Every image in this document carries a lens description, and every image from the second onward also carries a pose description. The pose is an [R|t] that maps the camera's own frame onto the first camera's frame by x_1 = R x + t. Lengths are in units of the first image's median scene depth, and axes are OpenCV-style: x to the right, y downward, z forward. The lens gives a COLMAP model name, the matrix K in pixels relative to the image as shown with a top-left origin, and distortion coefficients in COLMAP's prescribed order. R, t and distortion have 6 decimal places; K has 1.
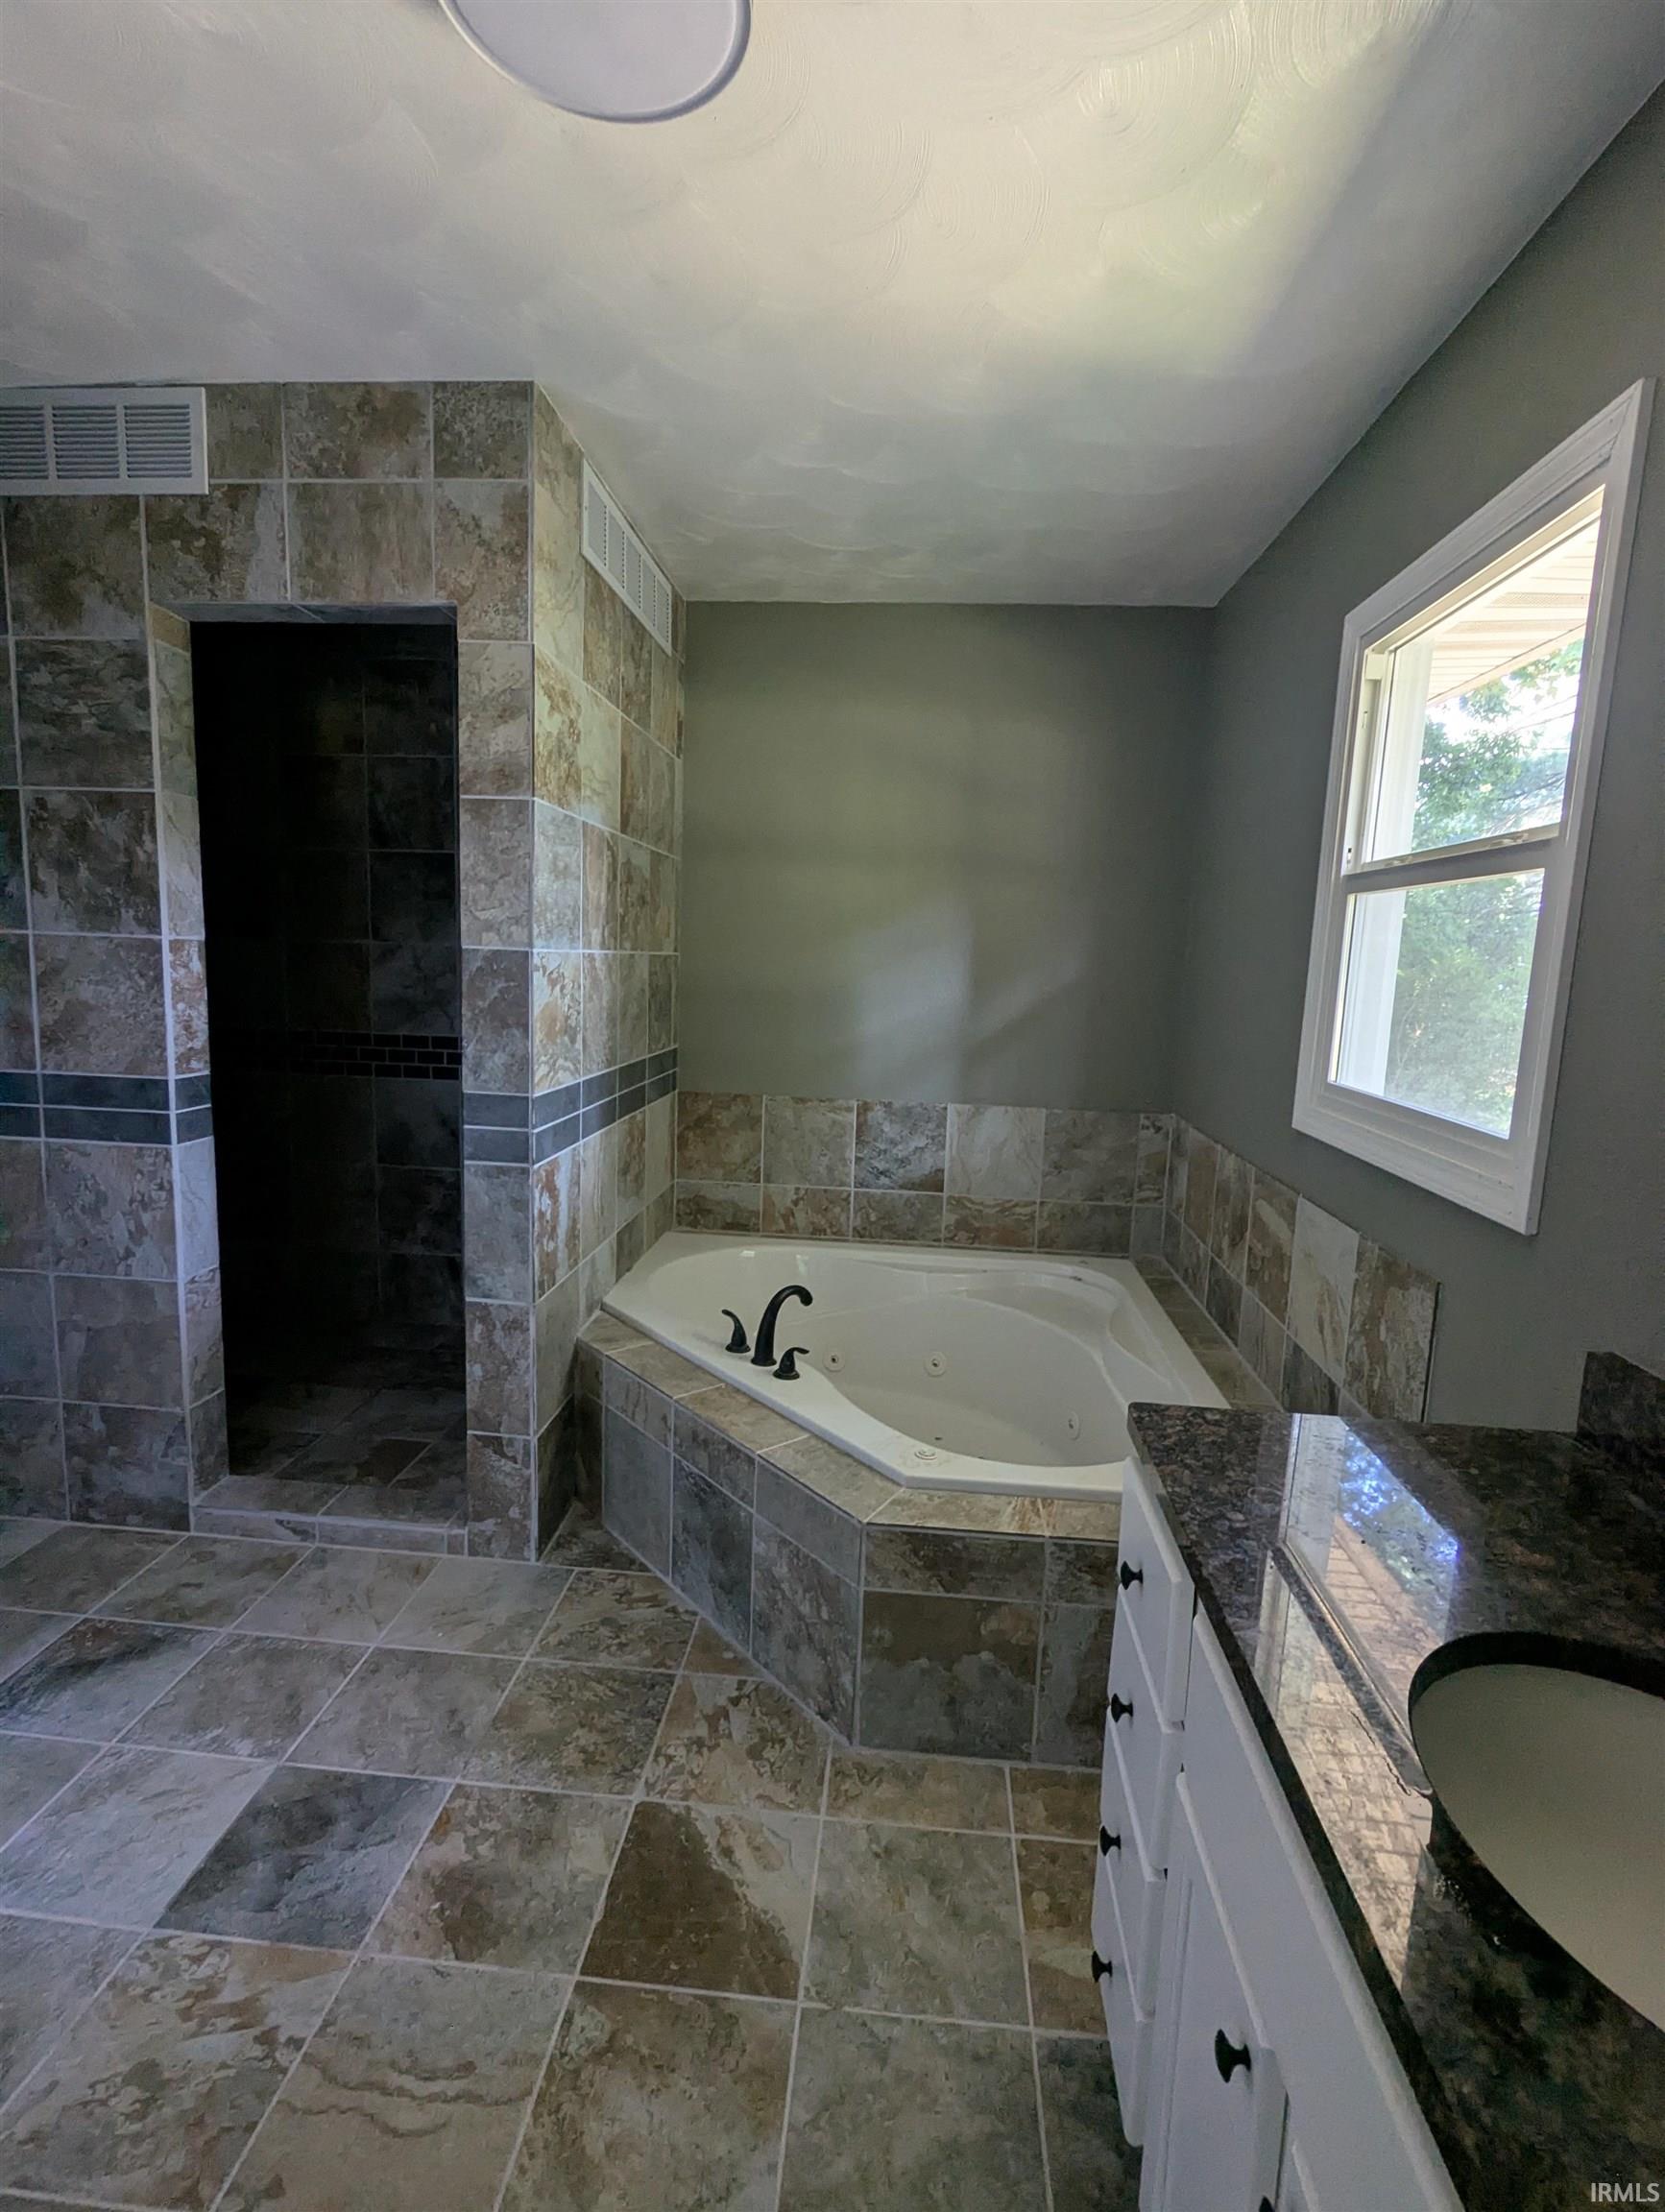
lens RADIAL K [[1052.9, 0, 829.7], [0, 1052.9, 1106.9], [0, 0, 1]] dist [-0.001938, 0.002214]
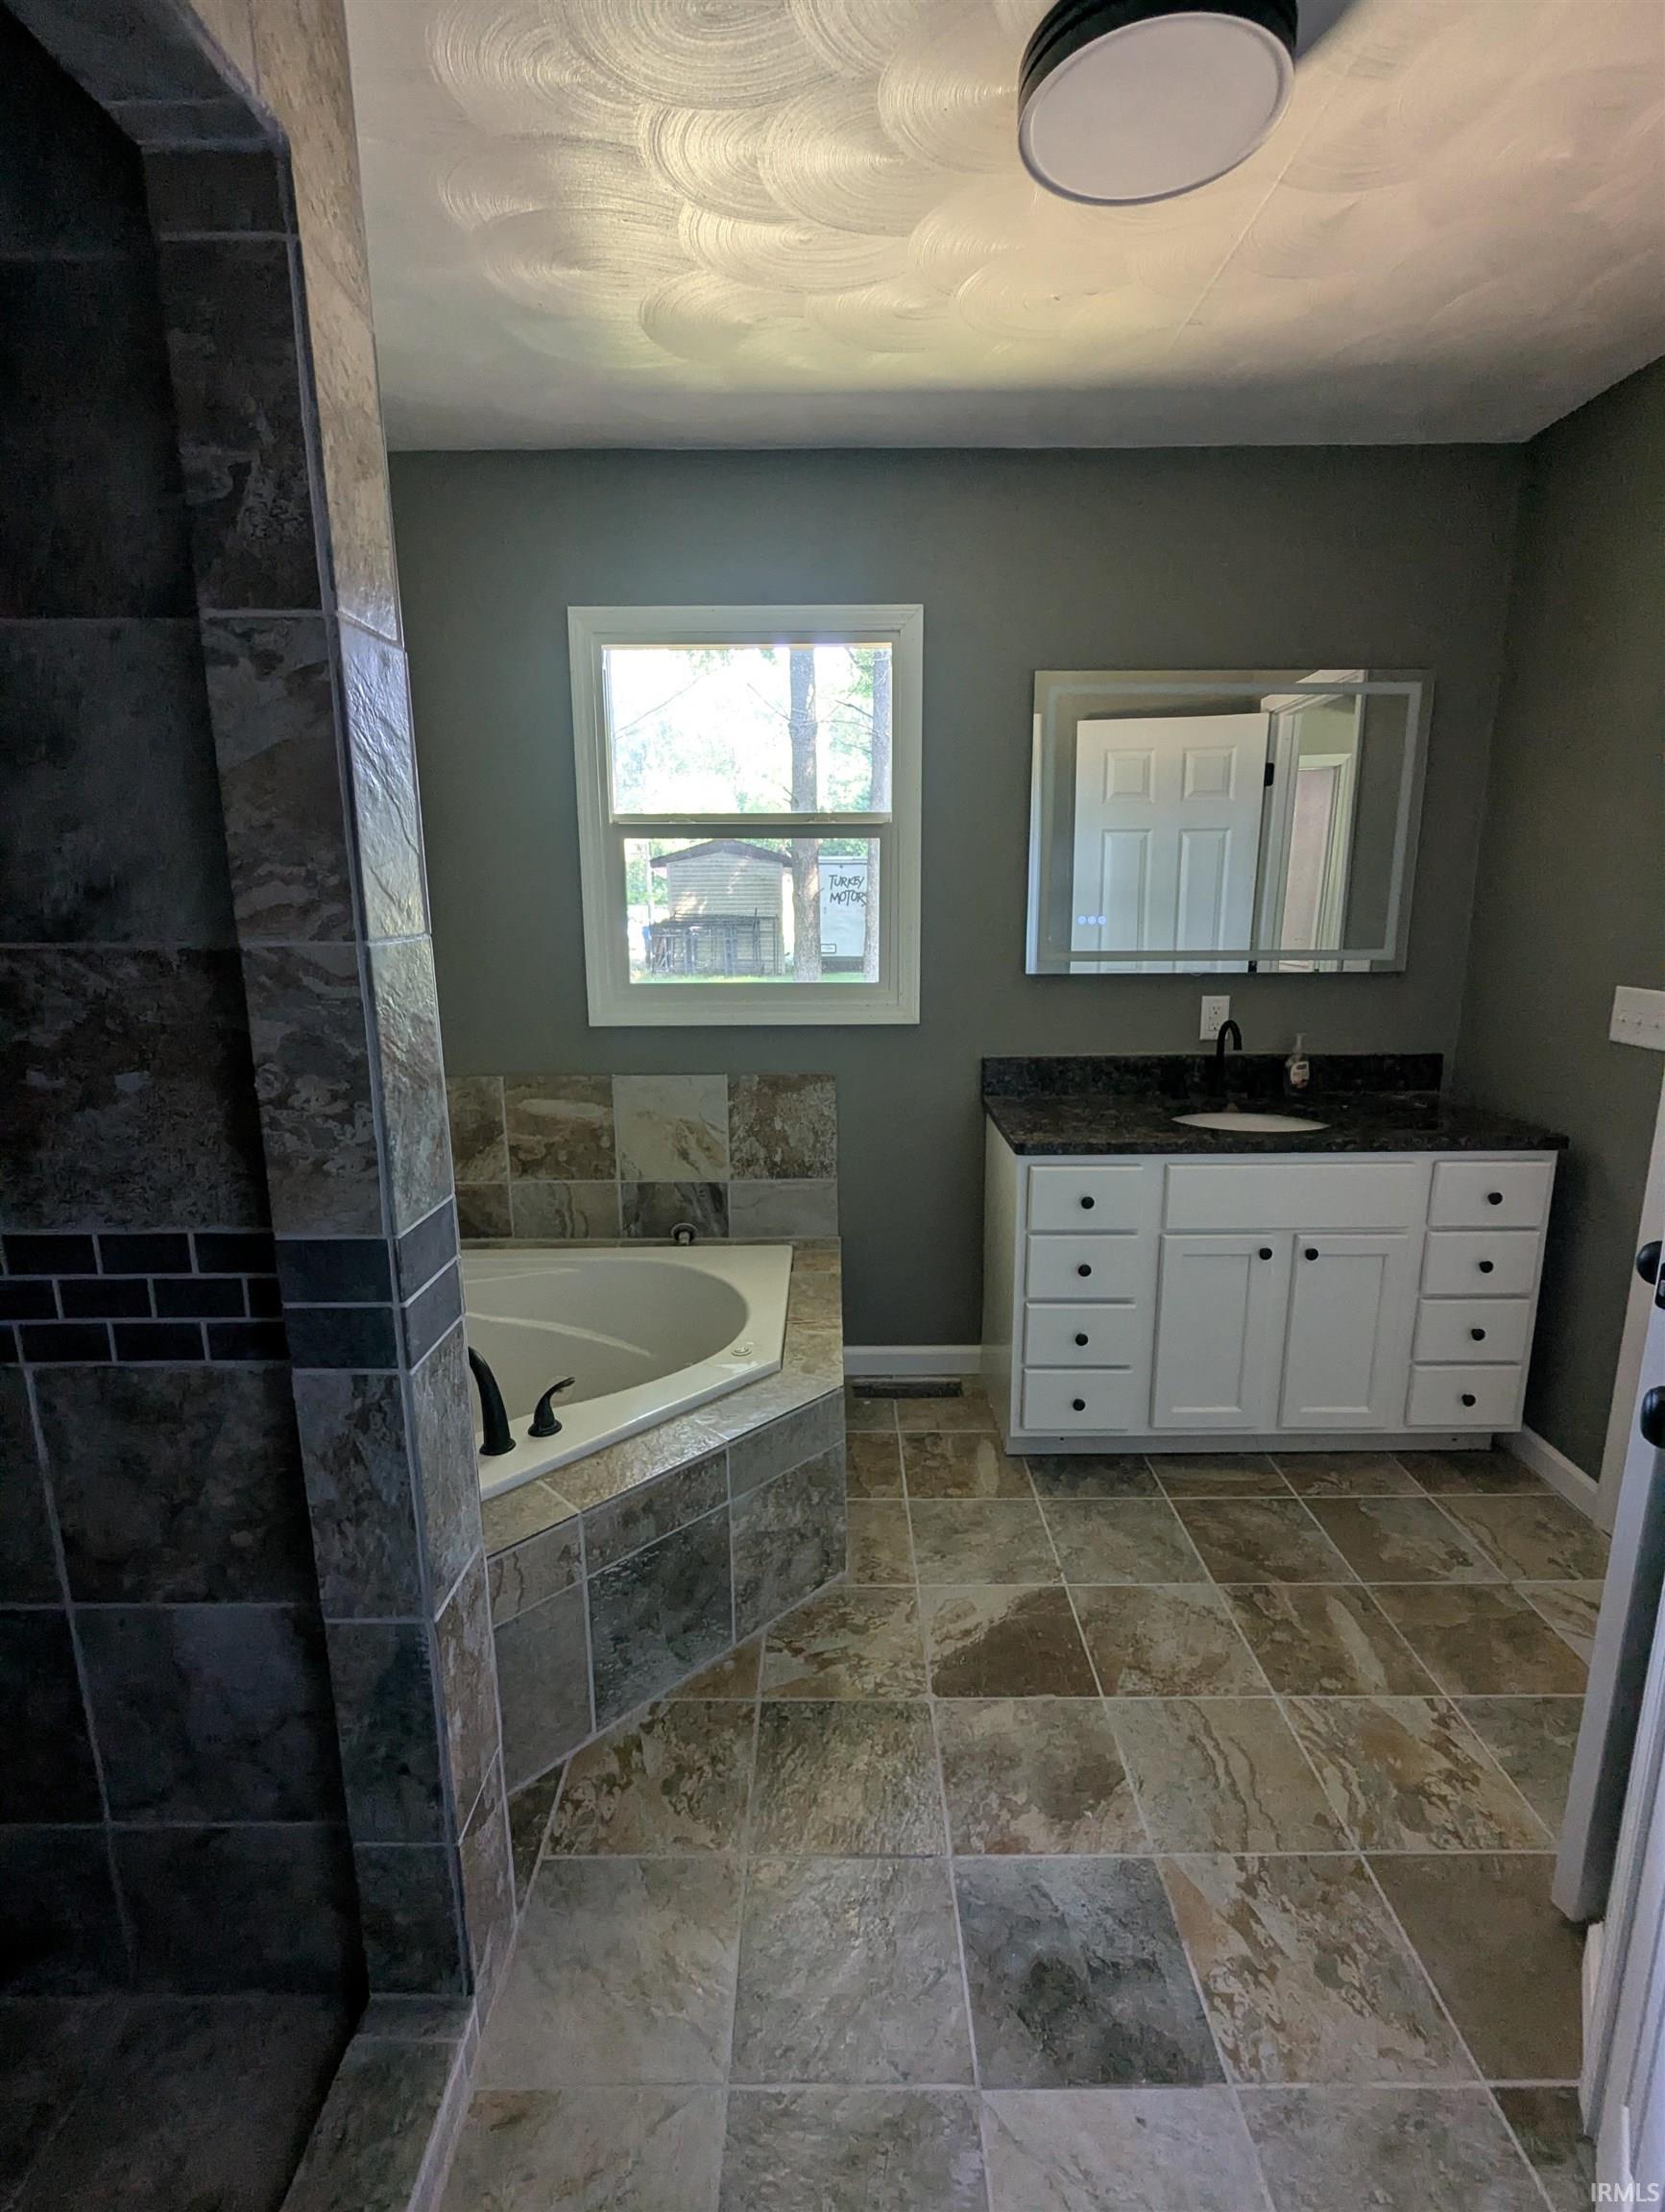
lens RADIAL K [[1052.9, 0, 836.1], [0, 1052.9, 1103.3], [0, 0, 1]] dist [-0.001938, 0.002214]
pose [[-0.093038, -0.242090, 0.965783, -1.185274], [0.146530, 0.956099, 0.253778, -0.242825], [-0.984821, 0.165128, -0.053480, 1.162463]]
